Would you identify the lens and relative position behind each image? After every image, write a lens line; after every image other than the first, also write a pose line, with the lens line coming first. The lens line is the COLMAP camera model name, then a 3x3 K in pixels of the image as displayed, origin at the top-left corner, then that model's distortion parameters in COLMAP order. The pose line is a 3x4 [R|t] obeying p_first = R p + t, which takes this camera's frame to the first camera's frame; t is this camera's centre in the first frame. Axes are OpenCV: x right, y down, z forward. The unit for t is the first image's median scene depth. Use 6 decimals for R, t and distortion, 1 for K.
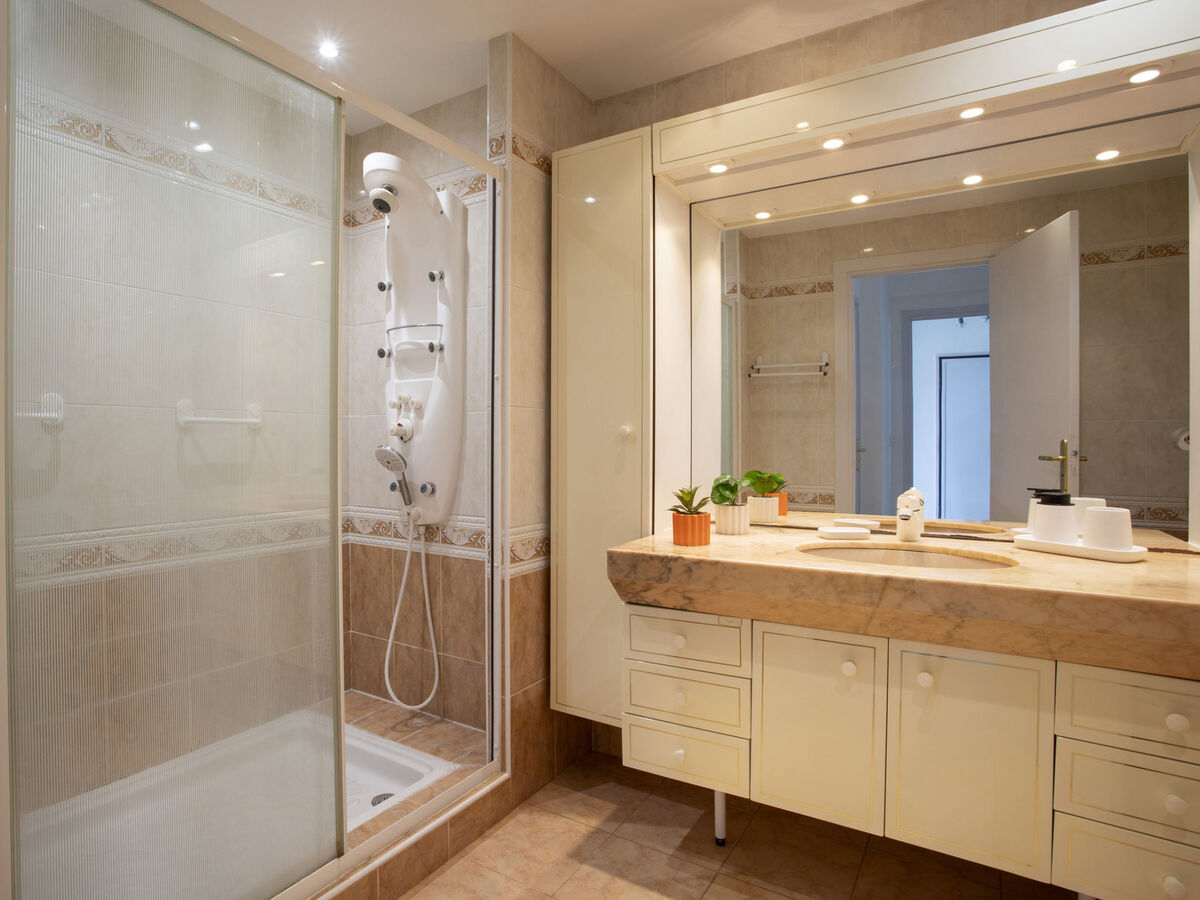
lens RADIAL K [[658.2, 0, 600.0], [0, 658.2, 450.0], [0, 0, 1]] dist [-0.065640, 0.051941]
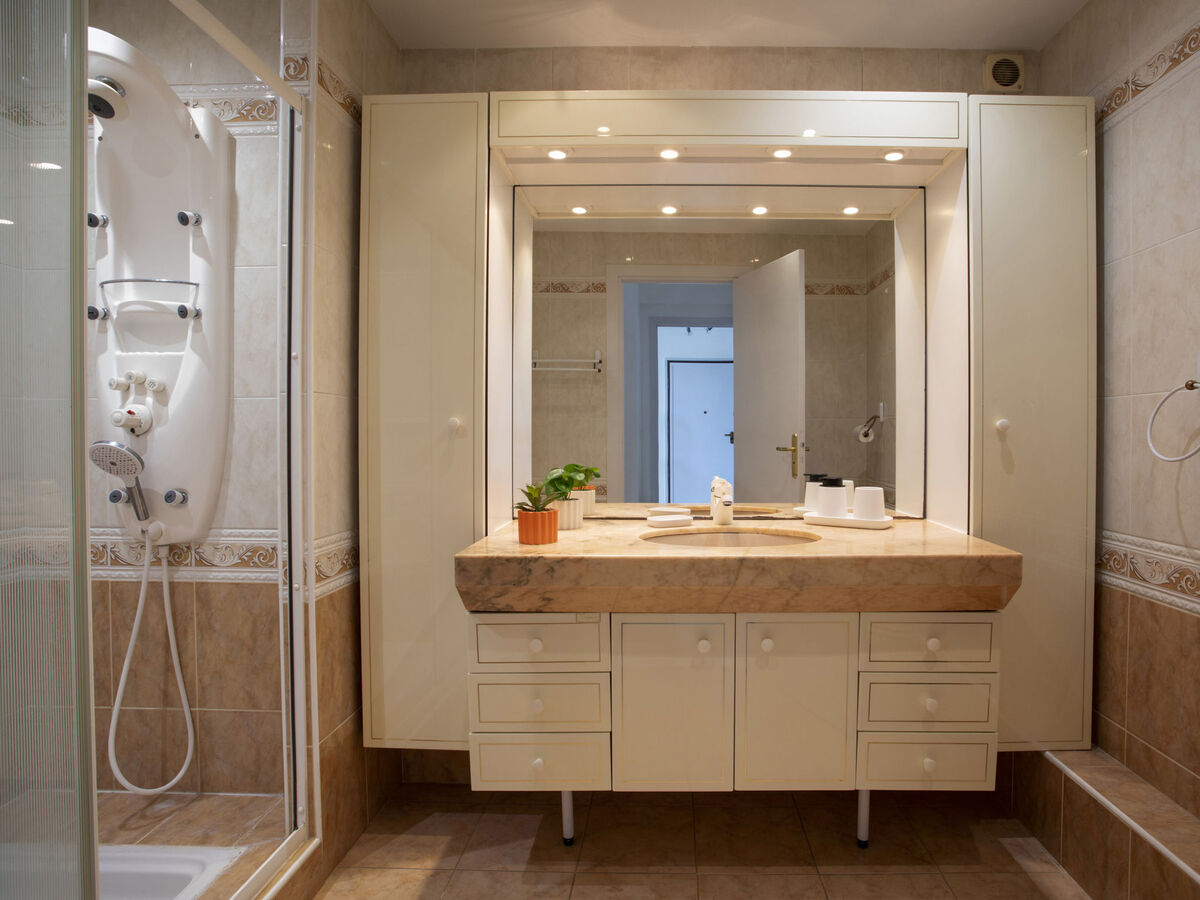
lens RADIAL K [[647.6, 0, 605.3], [0, 647.6, 448.1], [0, 0, 1]] dist [-0.066707, 0.048574]
pose [[0.866128, -0.009432, 0.499734, -0.221702], [0.005941, 0.999946, 0.008577, -0.001253], [-0.499787, -0.004460, 0.866137, 0.123332]]
